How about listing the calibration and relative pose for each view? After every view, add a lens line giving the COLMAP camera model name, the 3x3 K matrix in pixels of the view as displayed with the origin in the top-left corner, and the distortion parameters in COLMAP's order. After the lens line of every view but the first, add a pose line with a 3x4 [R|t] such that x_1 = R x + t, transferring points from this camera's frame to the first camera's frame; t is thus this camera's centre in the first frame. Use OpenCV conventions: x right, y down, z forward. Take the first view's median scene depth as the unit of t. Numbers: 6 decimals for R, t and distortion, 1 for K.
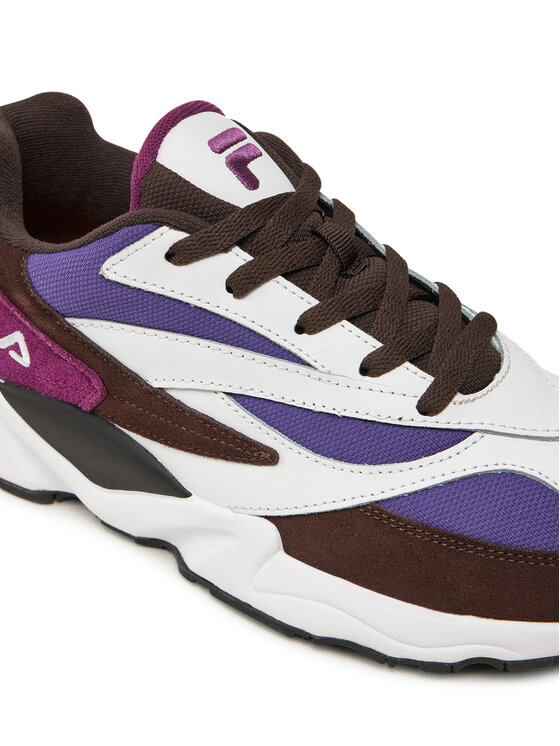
lens RADIAL K [[1691.5, 0, 280.0], [0, 1691.5, 373.0], [0, 0, 1]] dist [-0.307949, -0.050699]
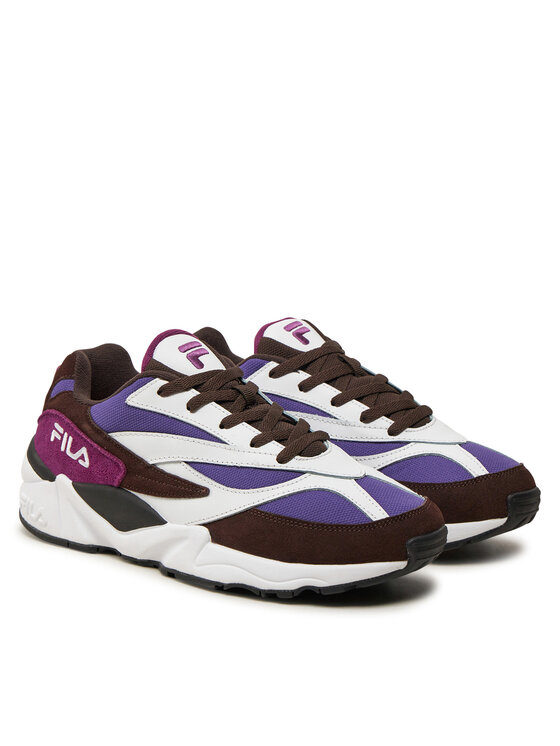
lens RADIAL K [[1956.5, 0, 280.0], [0, 1956.5, 373.0], [0, 0, 1]] dist [-0.021983, 0.022928]
pose [[0.996105, 0.003088, -0.088116, 0.282419], [-0.035310, 0.929718, -0.366576, 0.757343], [0.080791, 0.368260, 0.926206, -1.158457]]
